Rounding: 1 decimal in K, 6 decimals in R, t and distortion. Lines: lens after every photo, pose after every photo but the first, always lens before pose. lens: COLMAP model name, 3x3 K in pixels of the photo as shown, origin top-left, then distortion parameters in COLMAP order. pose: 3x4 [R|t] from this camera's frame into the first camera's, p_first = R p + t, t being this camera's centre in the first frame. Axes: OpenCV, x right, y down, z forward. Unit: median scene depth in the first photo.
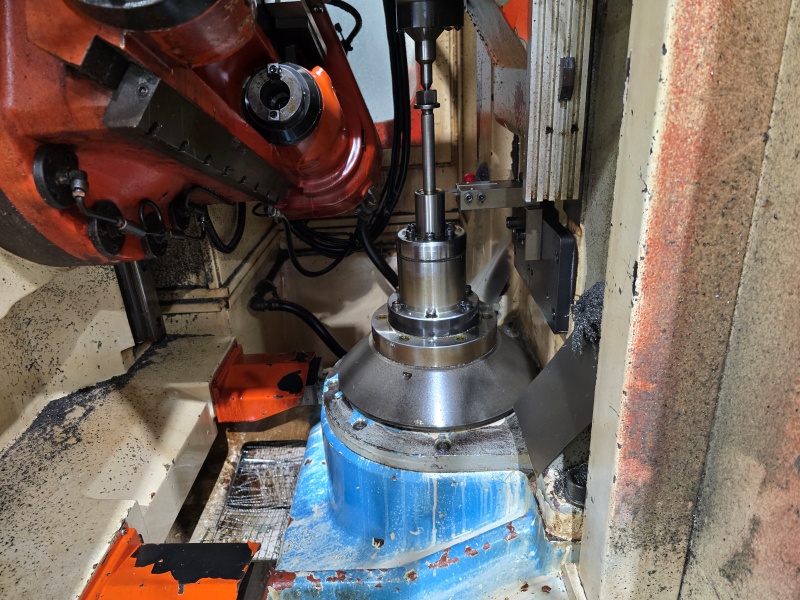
lens RADIAL K [[561.8, 0, 390.7], [0, 561.8, 301.5], [0, 0, 1]] dist [0.027978, -0.032880]
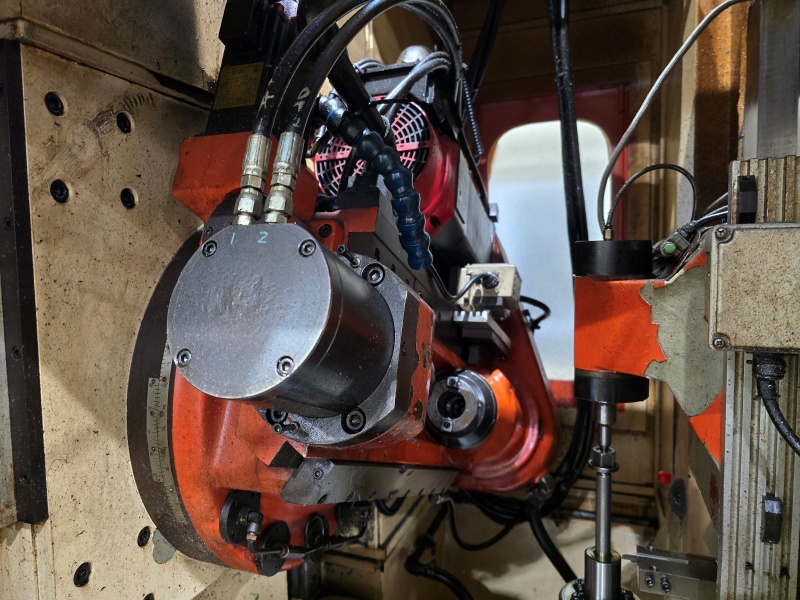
lens RADIAL K [[561.8, 0, 377.7], [0, 561.8, 299.5], [0, 0, 1]] dist [0.027978, -0.032880]
pose [[0.932841, 0.069983, -0.353425, 0.020757], [-0.175932, 0.944529, -0.277333, -0.219988], [0.314412, 0.320887, 0.893408, -0.033705]]
